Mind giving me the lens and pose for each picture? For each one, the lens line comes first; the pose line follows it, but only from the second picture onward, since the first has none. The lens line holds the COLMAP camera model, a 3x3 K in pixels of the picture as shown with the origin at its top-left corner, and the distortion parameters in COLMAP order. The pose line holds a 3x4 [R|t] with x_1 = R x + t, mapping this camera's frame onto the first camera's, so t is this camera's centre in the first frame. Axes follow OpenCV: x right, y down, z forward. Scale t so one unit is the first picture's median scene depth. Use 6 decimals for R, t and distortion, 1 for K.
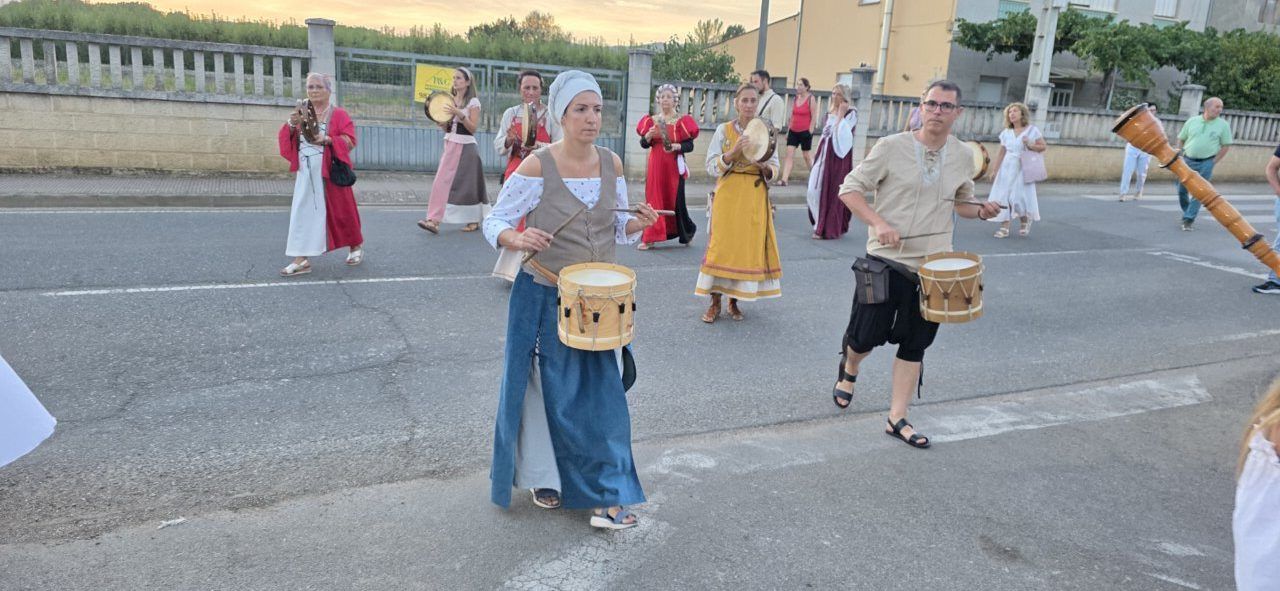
lens RADIAL K [[866.0, 0, 643.4], [0, 866.0, 305.9], [0, 0, 1]] dist [0.054569, -0.067000]
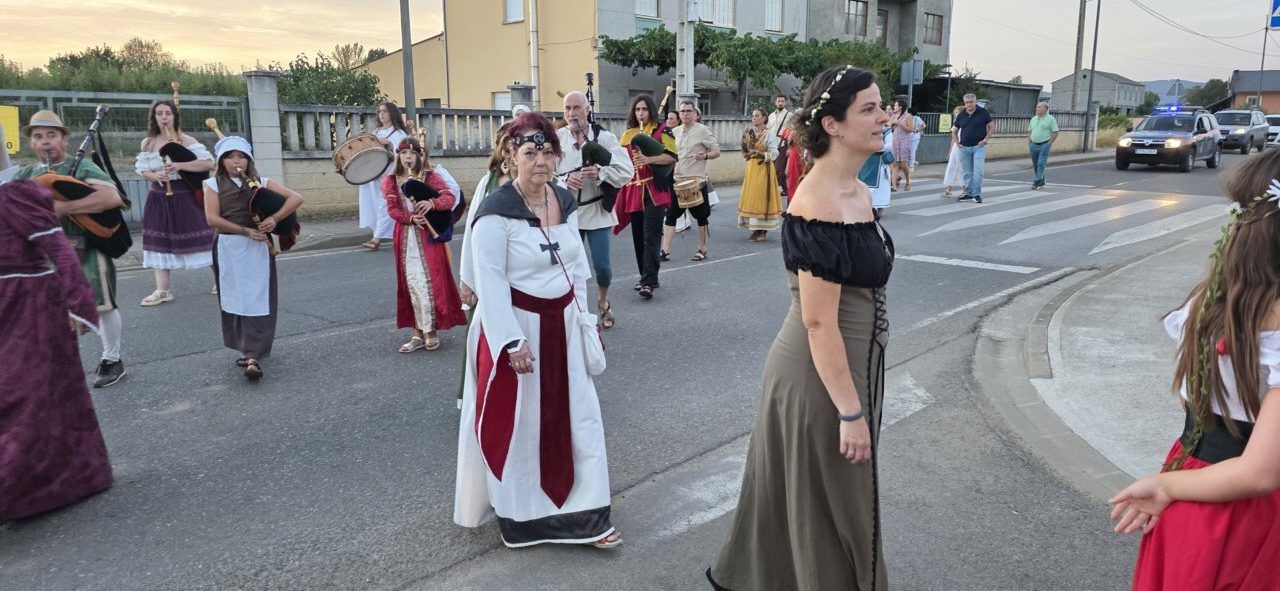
lens RADIAL K [[866.0, 0, 667.4], [0, 866.0, 284.8], [0, 0, 1]] dist [0.054569, -0.067000]
pose [[0.916462, -0.126333, 0.379654, 0.009477], [0.143525, 0.989497, -0.017198, -0.015720], [-0.373494, 0.070251, 0.924969, 0.072408]]
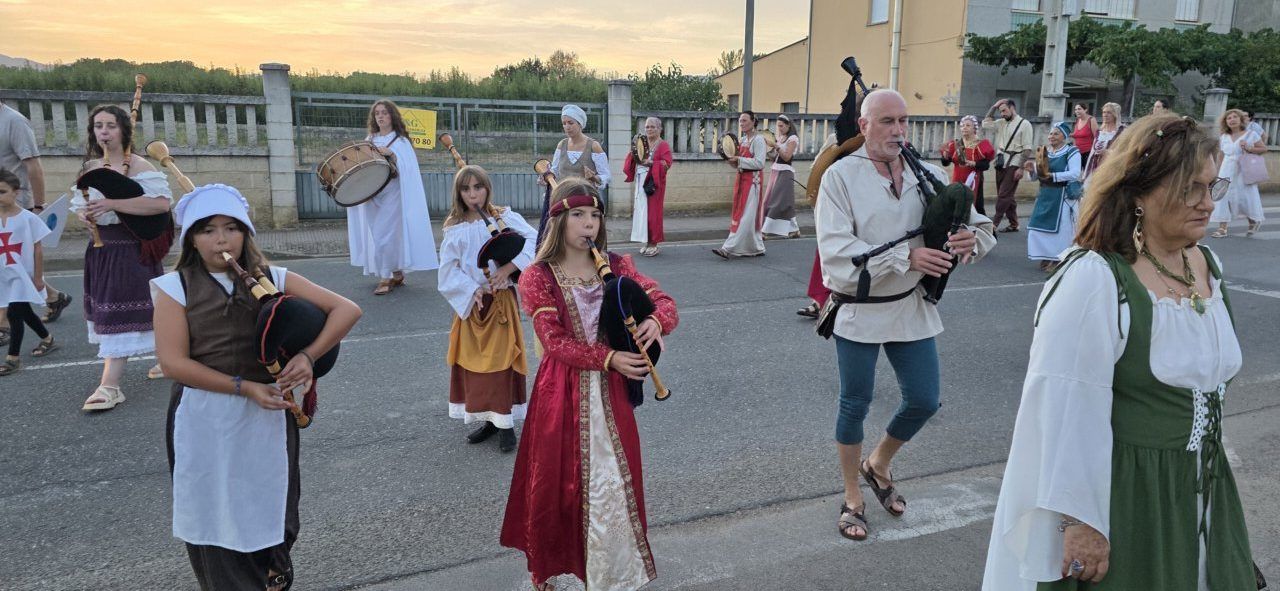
lens RADIAL K [[866.0, 0, 641.6], [0, 866.0, 306.0], [0, 0, 1]] dist [0.054569, -0.067000]
pose [[0.998463, -0.037832, -0.040513, 0.045411], [0.036358, 0.998671, -0.036528, -0.010910], [0.041842, 0.034999, 0.998511, 0.054671]]
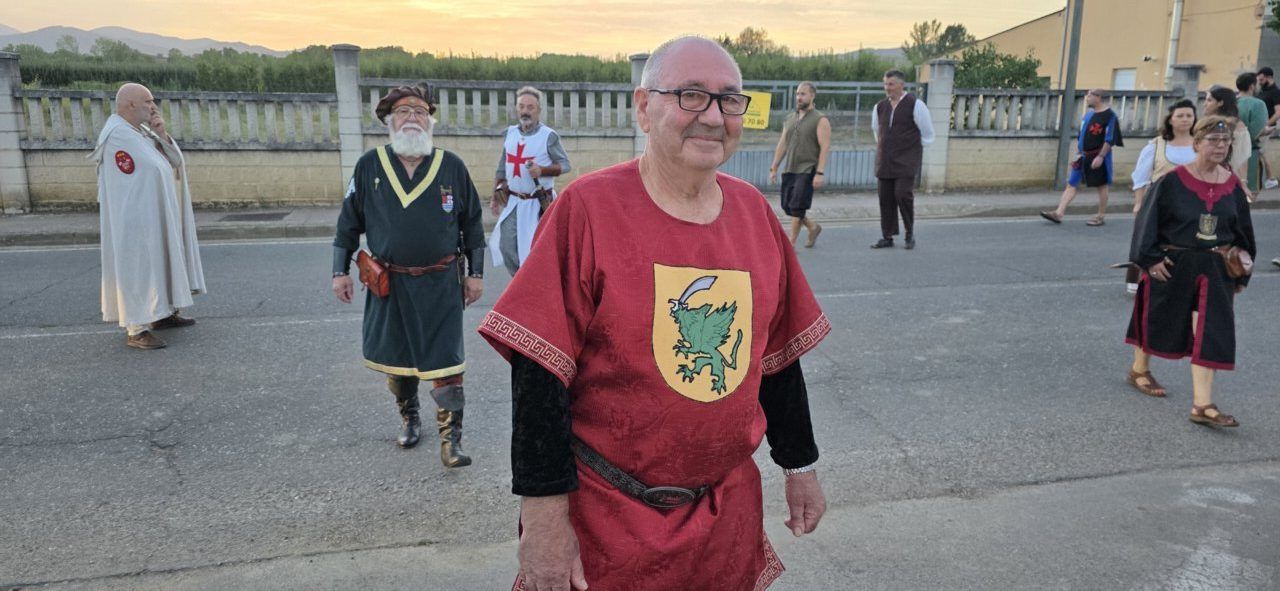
lens RADIAL K [[866.0, 0, 644.1], [0, 866.0, 286.7], [0, 0, 1]] dist [0.054569, -0.067000]
pose [[0.971397, -0.004144, -0.237425, -0.088471], [-0.004443, 0.999355, -0.035622, -0.002686], [0.237419, 0.035658, 0.970753, -0.022507]]
